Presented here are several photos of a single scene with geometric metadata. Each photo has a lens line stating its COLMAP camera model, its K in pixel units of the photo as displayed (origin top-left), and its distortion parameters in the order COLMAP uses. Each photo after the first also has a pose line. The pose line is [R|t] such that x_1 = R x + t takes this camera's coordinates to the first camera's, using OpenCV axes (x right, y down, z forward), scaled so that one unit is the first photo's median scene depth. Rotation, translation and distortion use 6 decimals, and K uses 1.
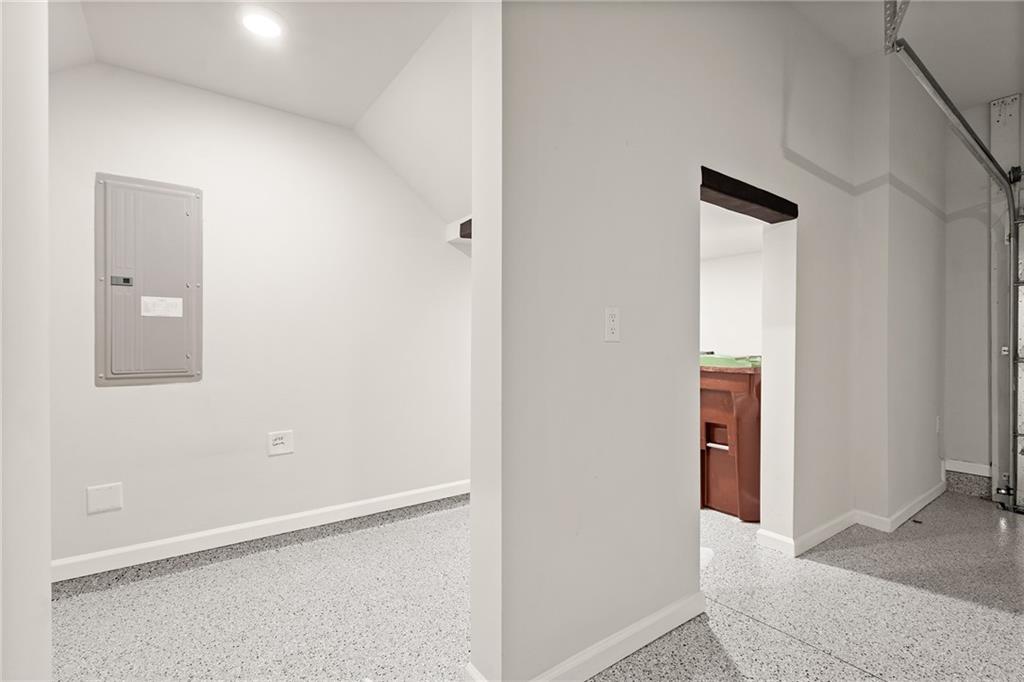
lens RADIAL K [[467.0, 0, 511.6], [0, 467.0, 338.9], [0, 0, 1]] dist [-0.001069, -0.000059]
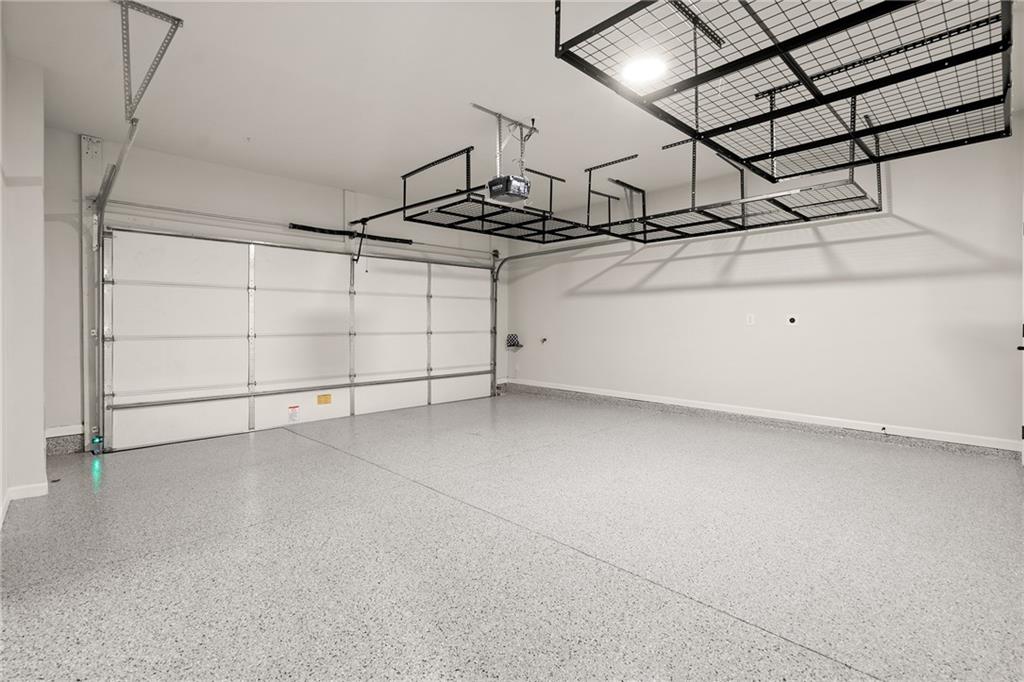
lens RADIAL K [[467.0, 0, 510.8], [0, 467.0, 332.2], [0, 0, 1]] dist [-0.001069, -0.000059]
pose [[-0.136033, -0.019375, 0.990515, -0.376881], [-0.003924, 0.999811, 0.019018, -0.005299], [-0.990696, -0.001300, -0.136084, 0.028391]]
